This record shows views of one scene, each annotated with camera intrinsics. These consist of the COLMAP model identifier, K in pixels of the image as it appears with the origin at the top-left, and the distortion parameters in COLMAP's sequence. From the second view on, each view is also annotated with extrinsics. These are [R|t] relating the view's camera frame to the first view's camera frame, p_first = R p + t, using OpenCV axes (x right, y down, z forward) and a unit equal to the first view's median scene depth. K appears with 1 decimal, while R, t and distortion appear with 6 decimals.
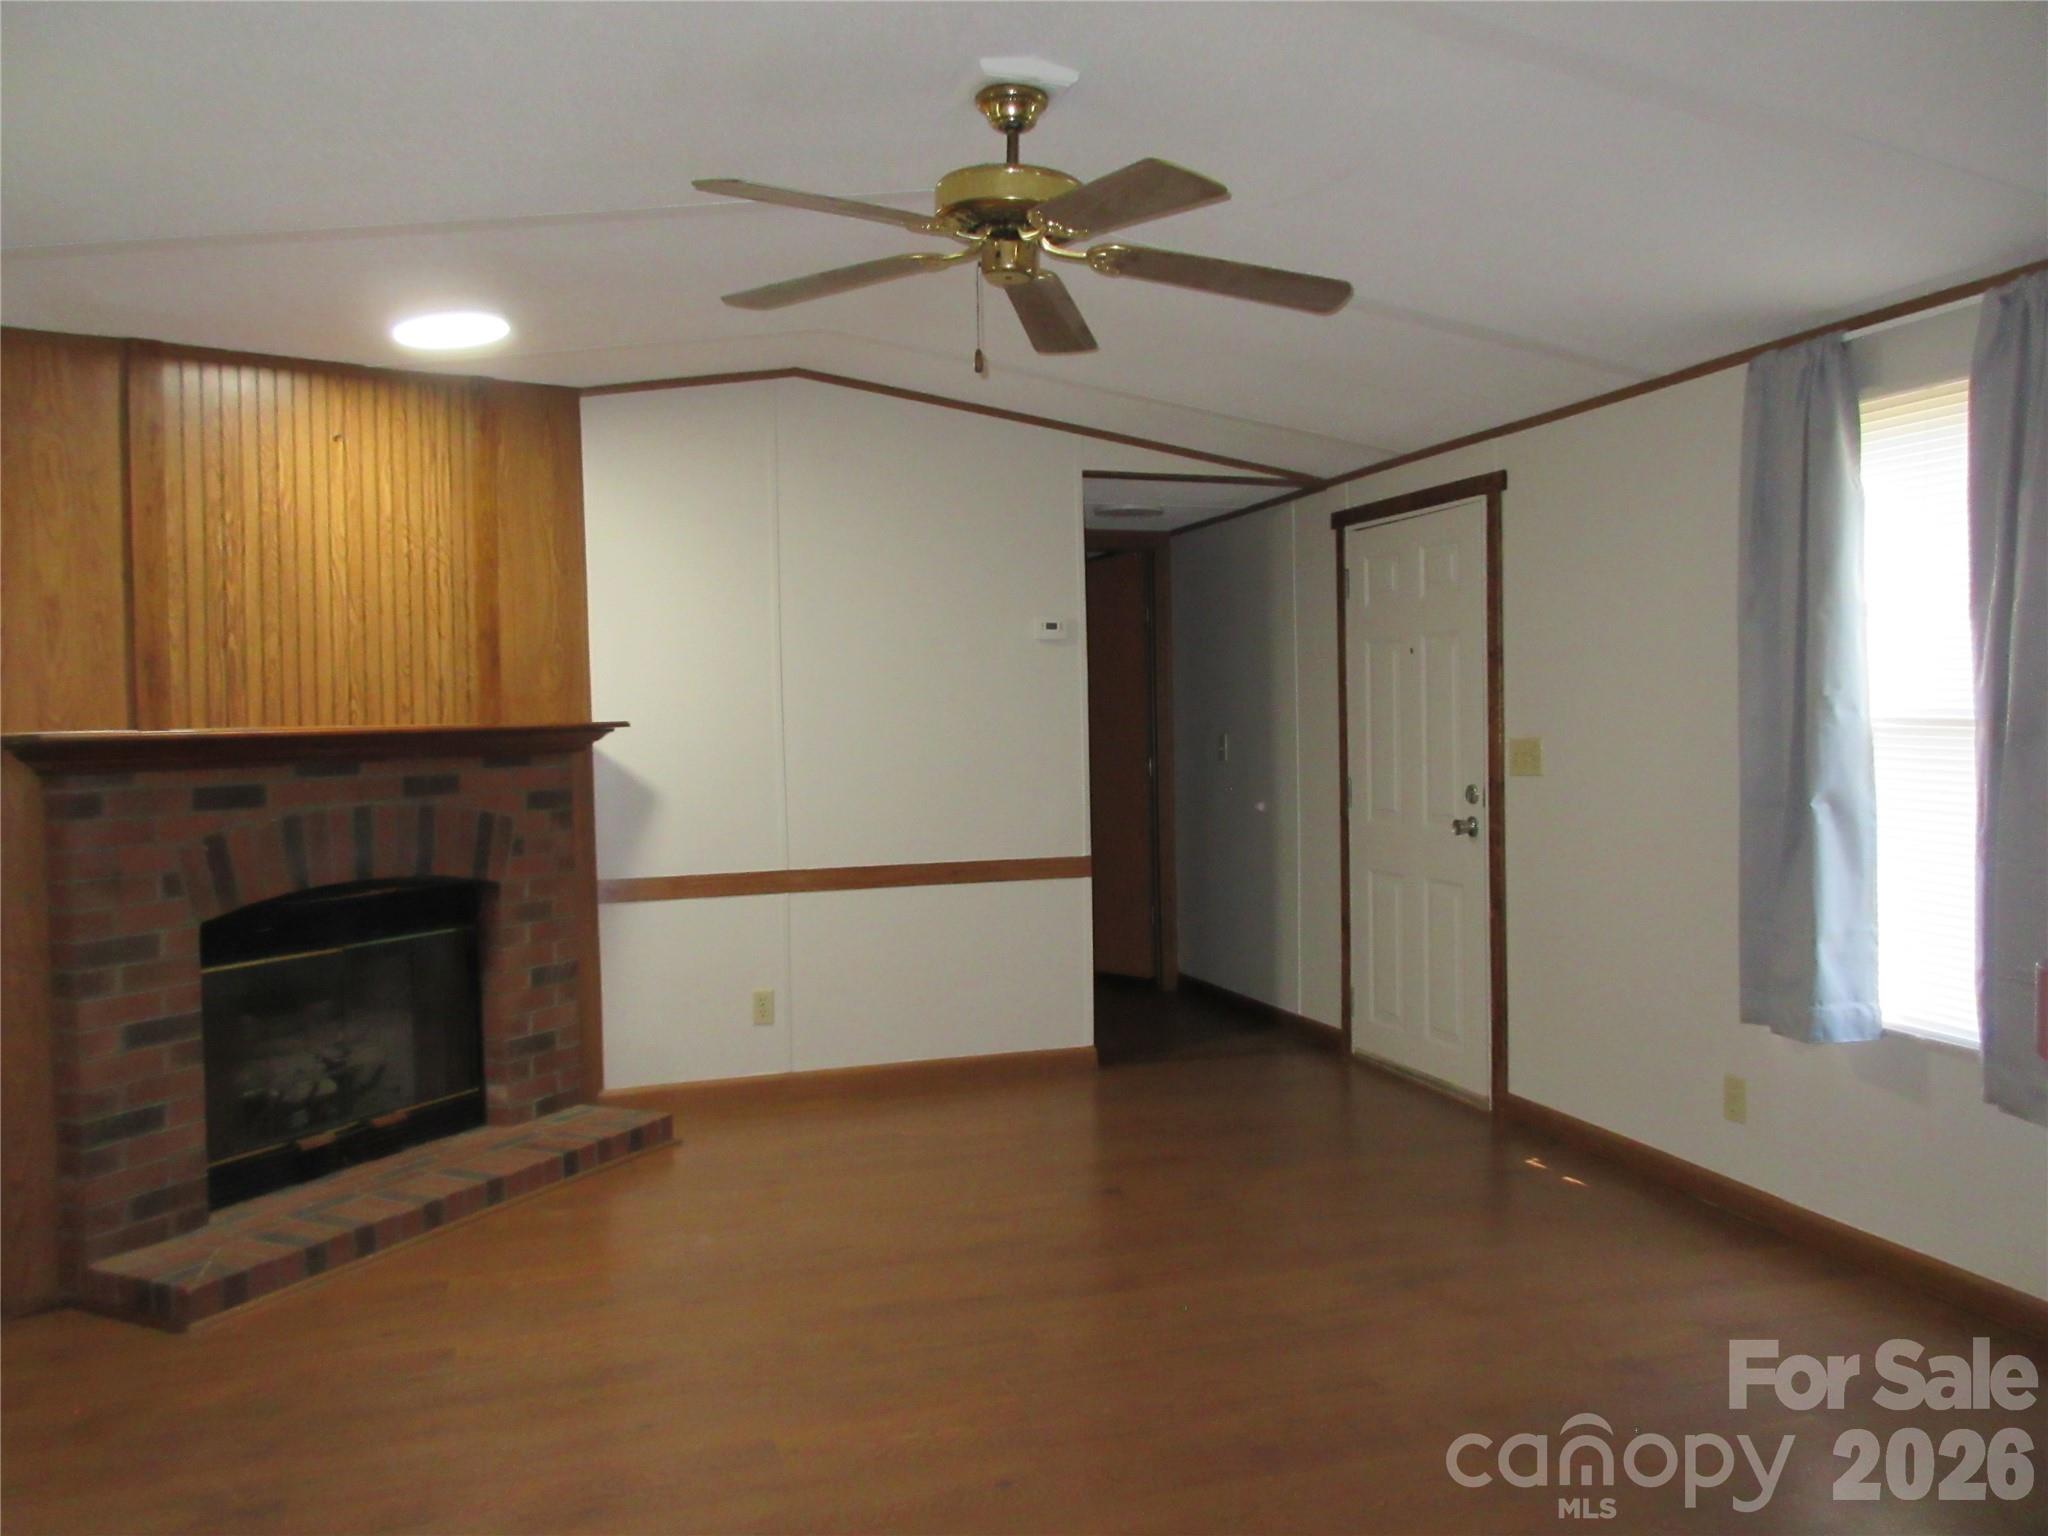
lens RADIAL K [[1540.7, 0, 1010.3], [0, 1540.7, 767.8], [0, 0, 1]] dist [0.003931, 0.011694]
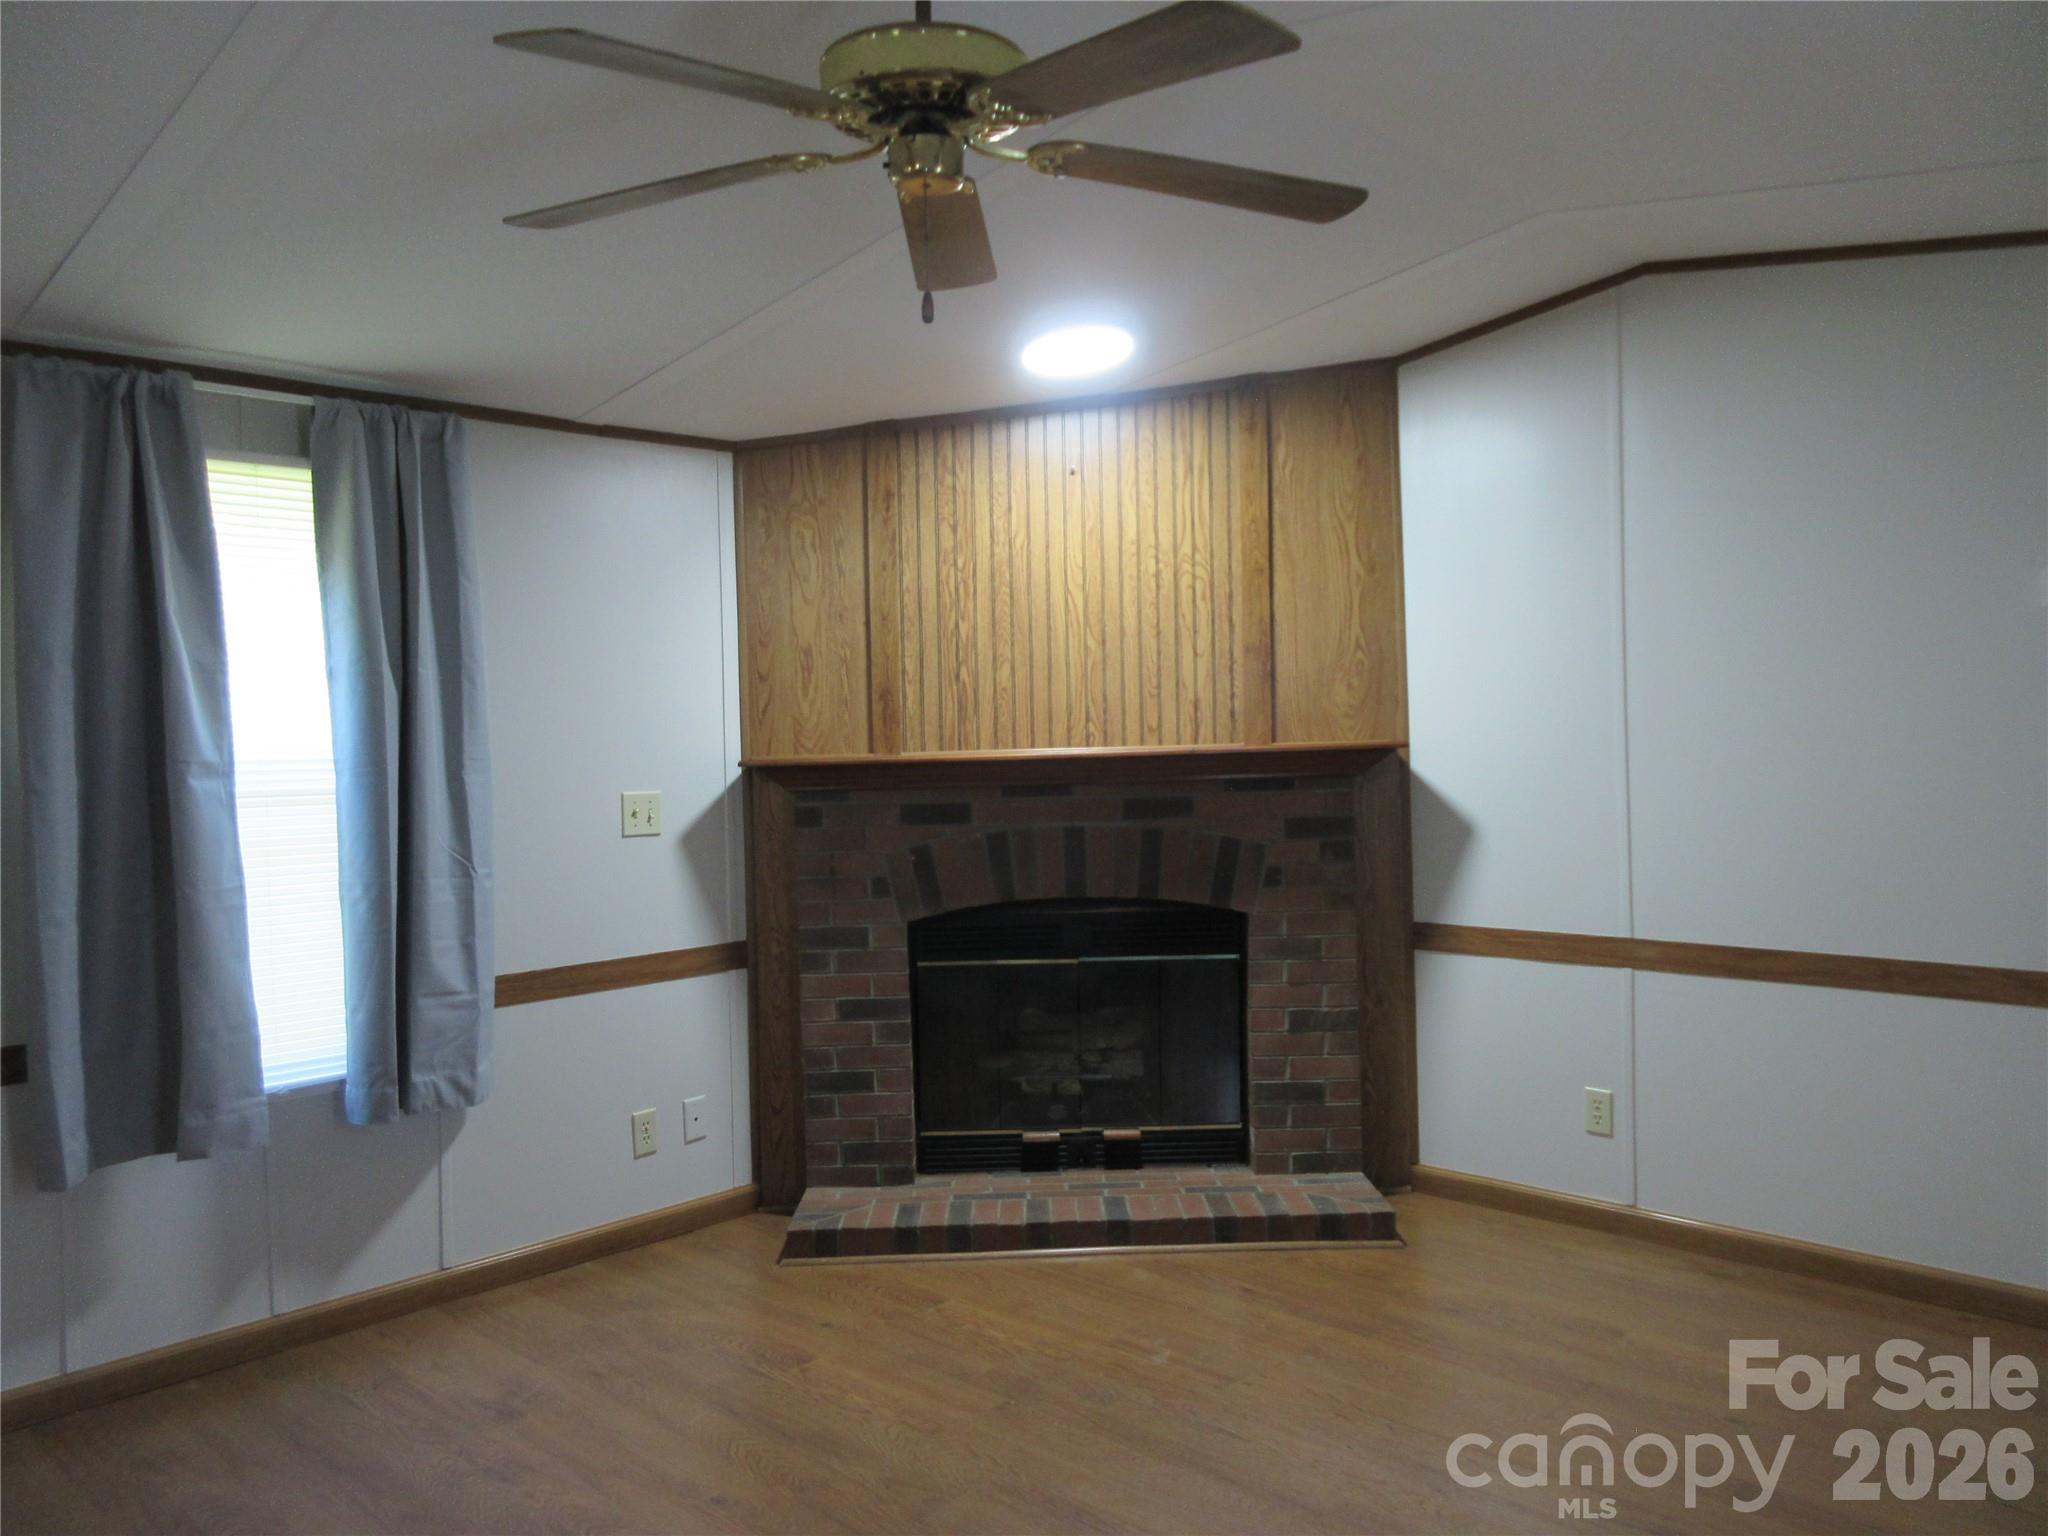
lens RADIAL K [[1540.7, 0, 1020.5], [0, 1540.7, 758.2], [0, 0, 1]] dist [0.003931, 0.011694]
pose [[0.470827, 0.032910, -0.881612, 0.483135], [-0.012559, 0.999453, 0.030602, -0.053260], [0.882136, -0.003336, 0.470982, 0.492978]]
